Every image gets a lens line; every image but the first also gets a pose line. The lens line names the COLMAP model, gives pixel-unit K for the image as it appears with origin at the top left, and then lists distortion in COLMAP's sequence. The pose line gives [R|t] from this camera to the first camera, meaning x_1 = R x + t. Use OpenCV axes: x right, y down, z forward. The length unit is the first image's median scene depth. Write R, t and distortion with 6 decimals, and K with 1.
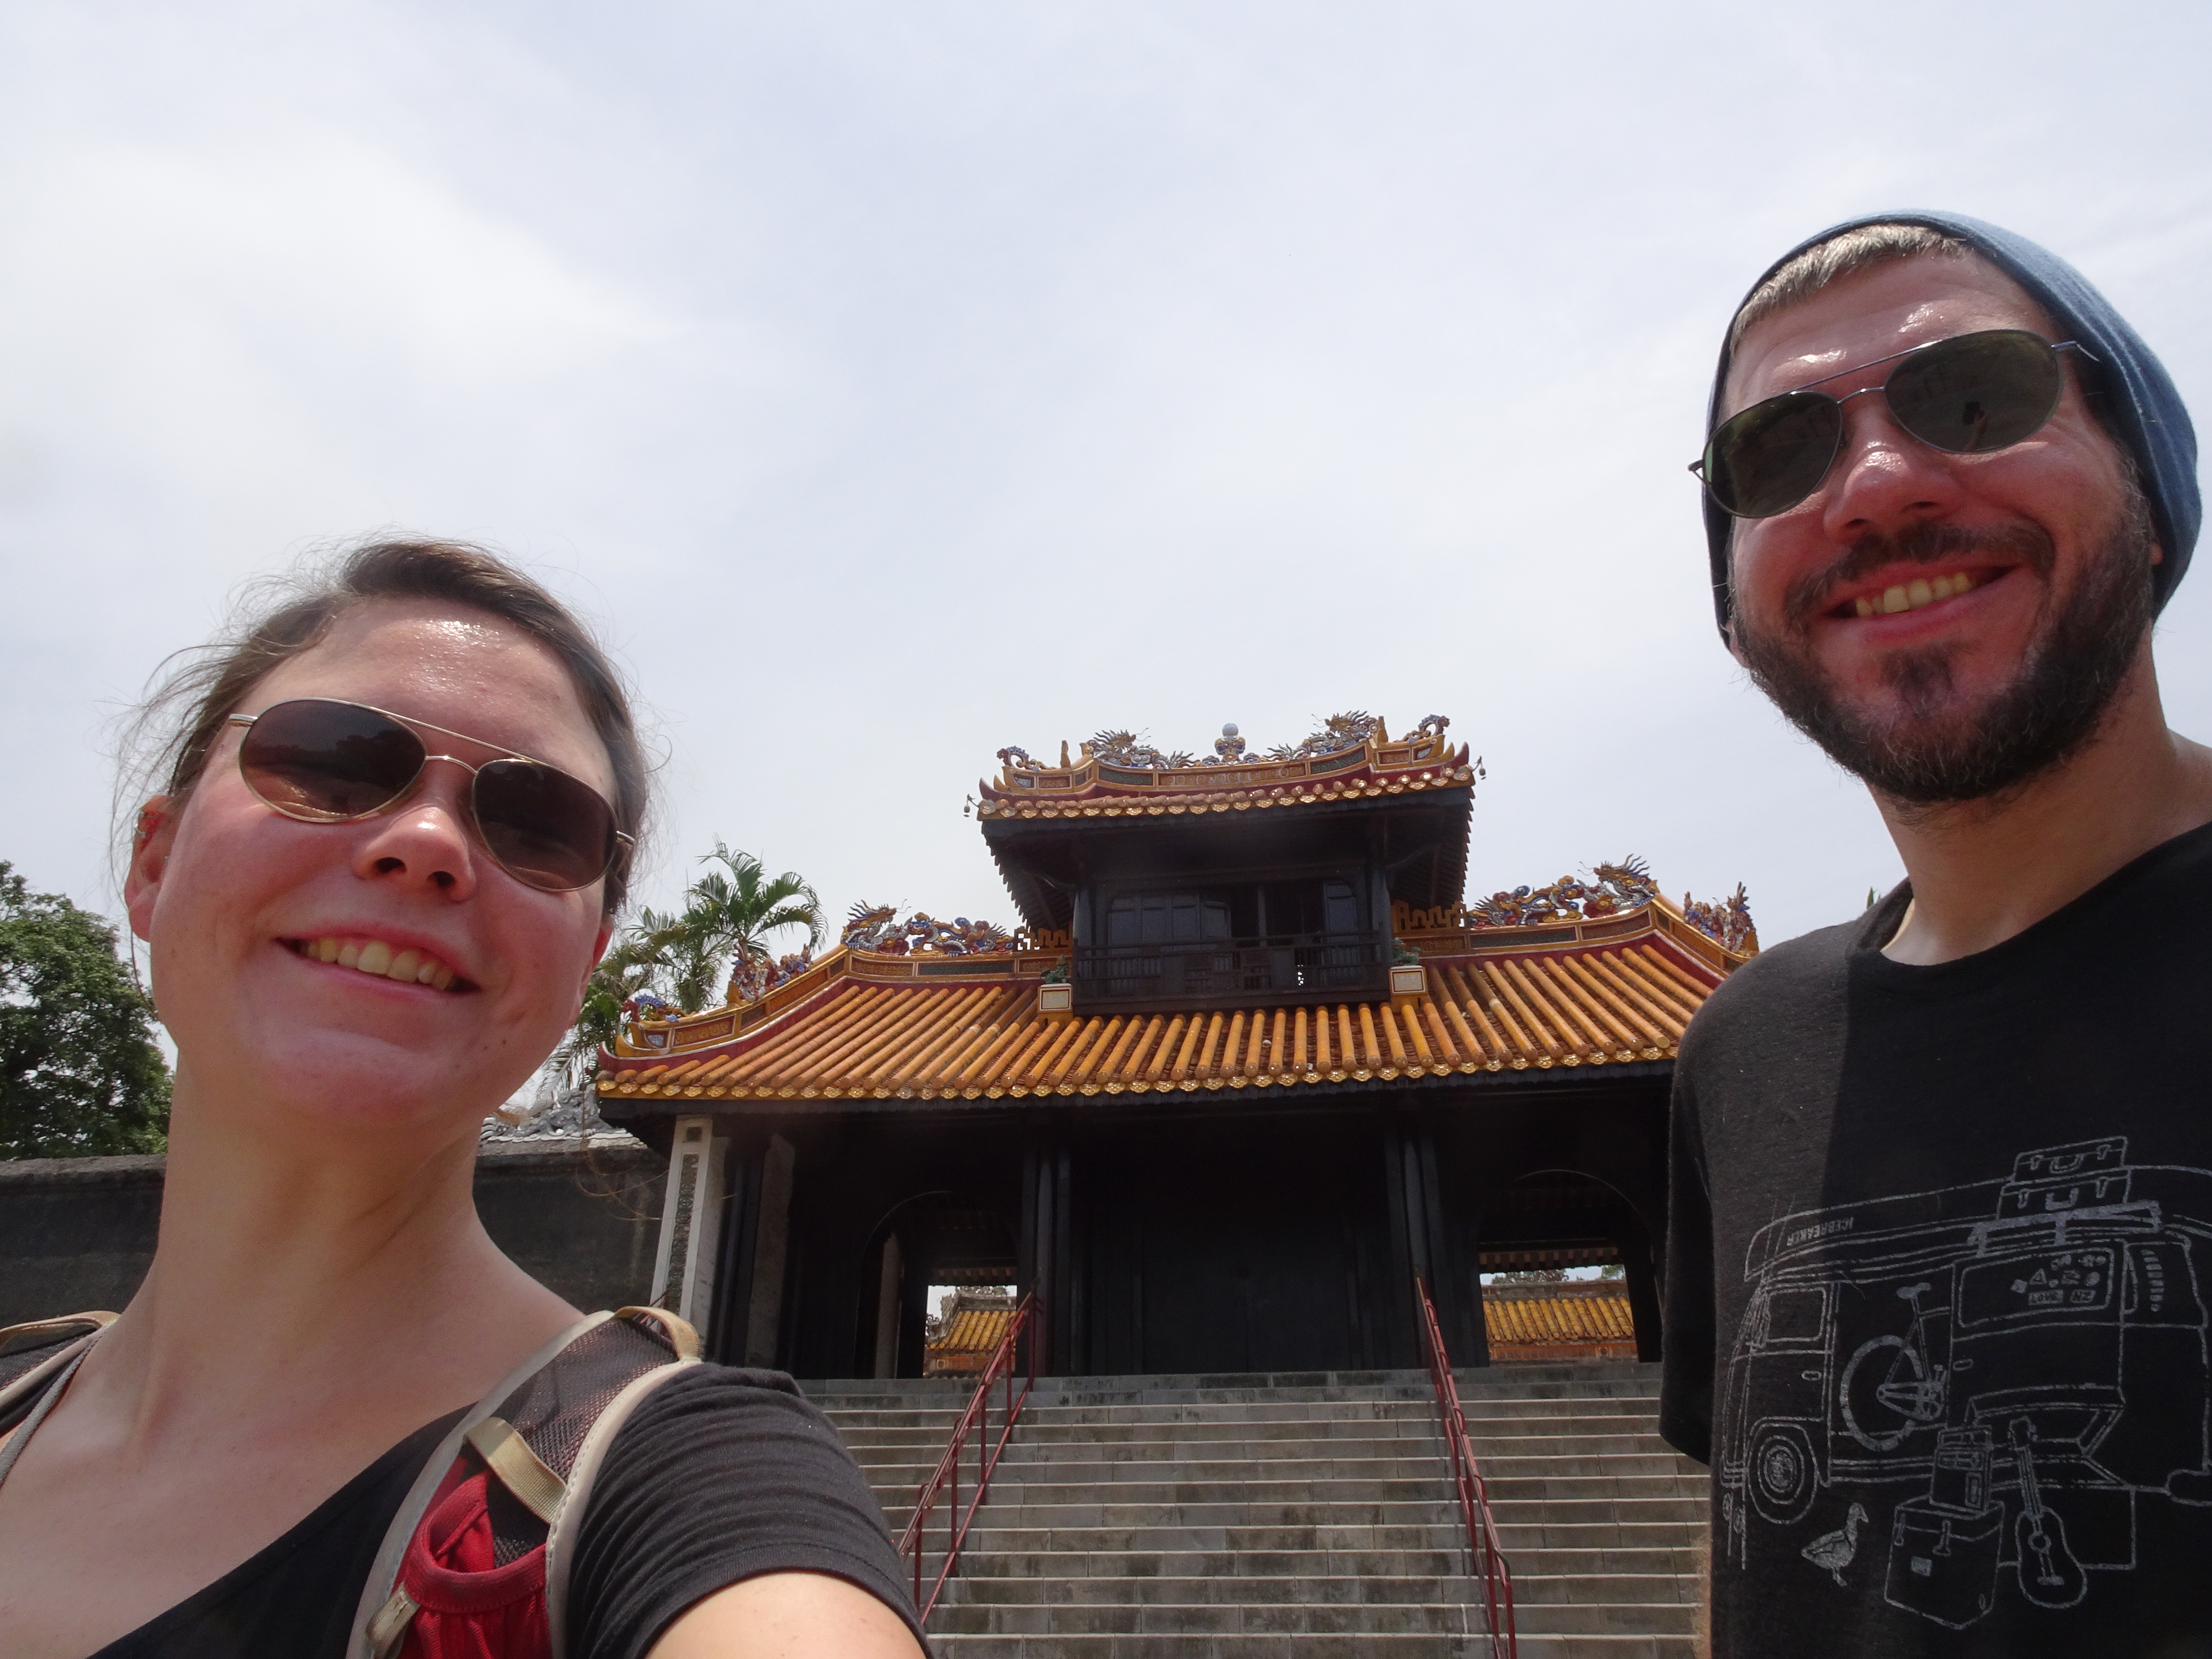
lens RADIAL K [[1602.0, 0, 1101.4], [0, 1602.0, 812.3], [0, 0, 1]] dist [0.005896, 0.004761]
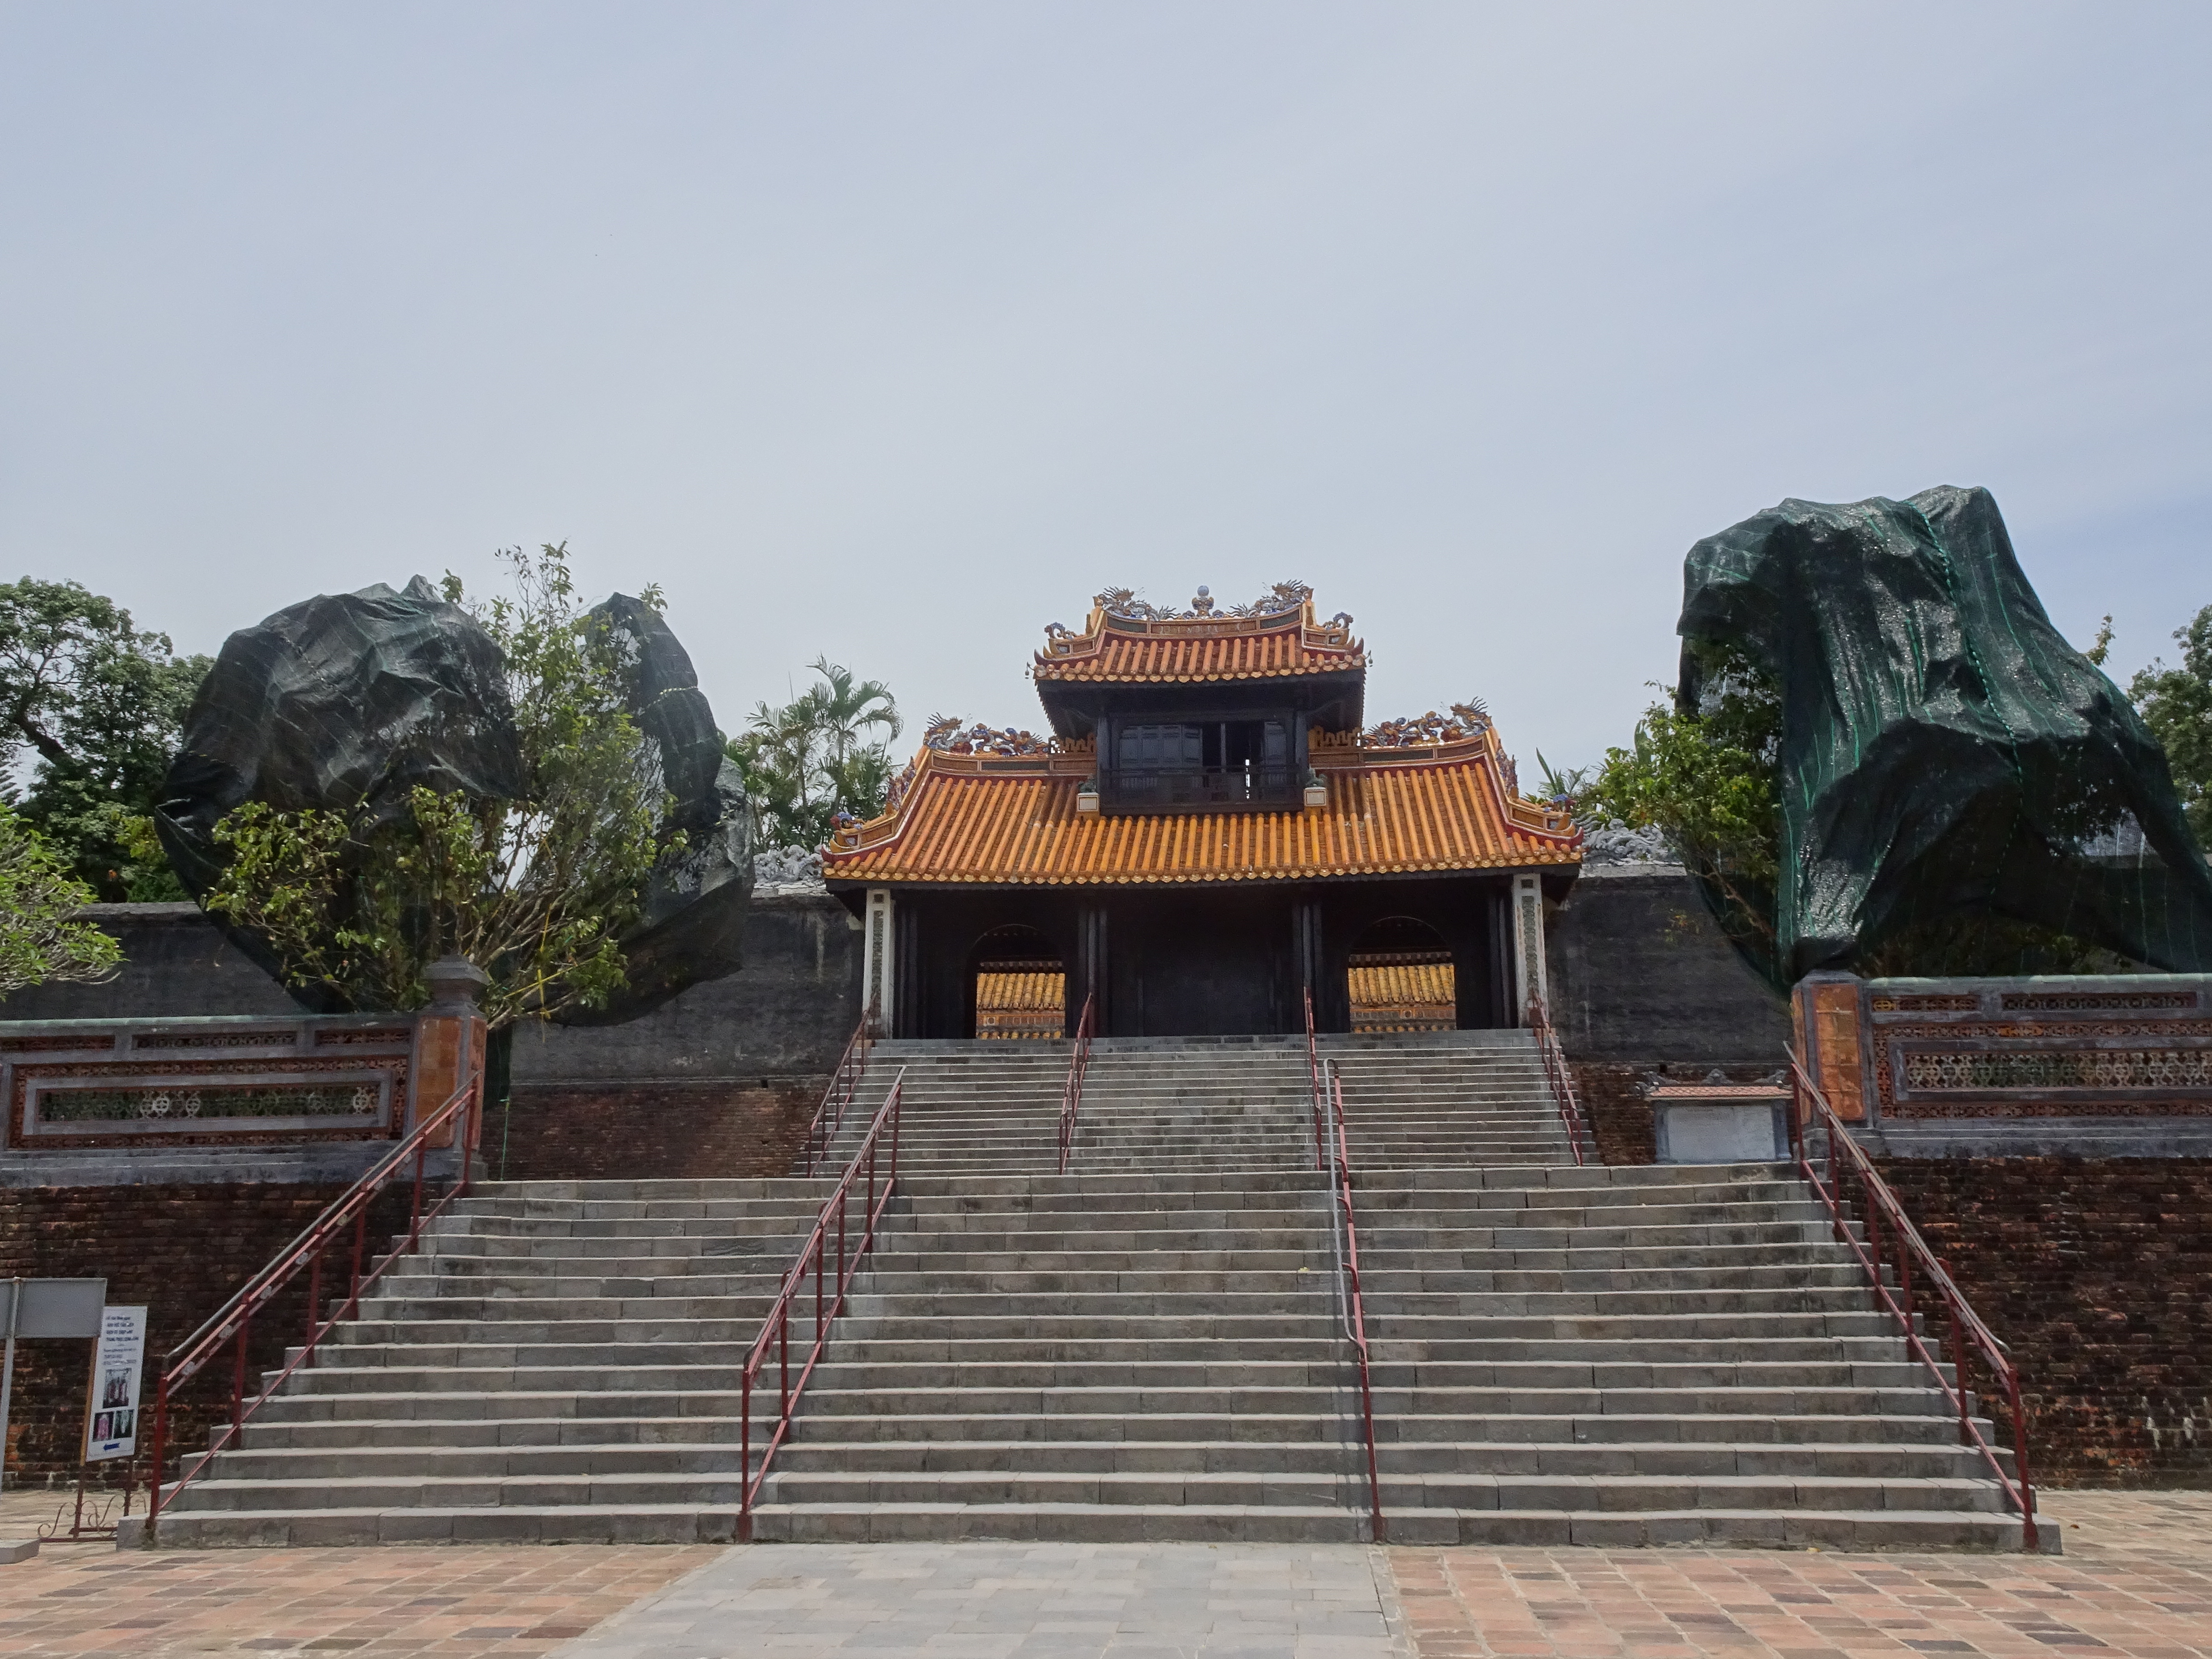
lens RADIAL K [[2086.8, 0, 1089.5], [0, 2086.8, 825.6], [0, 0, 1]] dist [0.046666, 0.000000]
pose [[0.998877, 0.005698, 0.047043, -0.117617], [-0.016800, 0.970845, 0.239119, -0.331626], [-0.044309, -0.239640, 0.969850, -0.917885]]
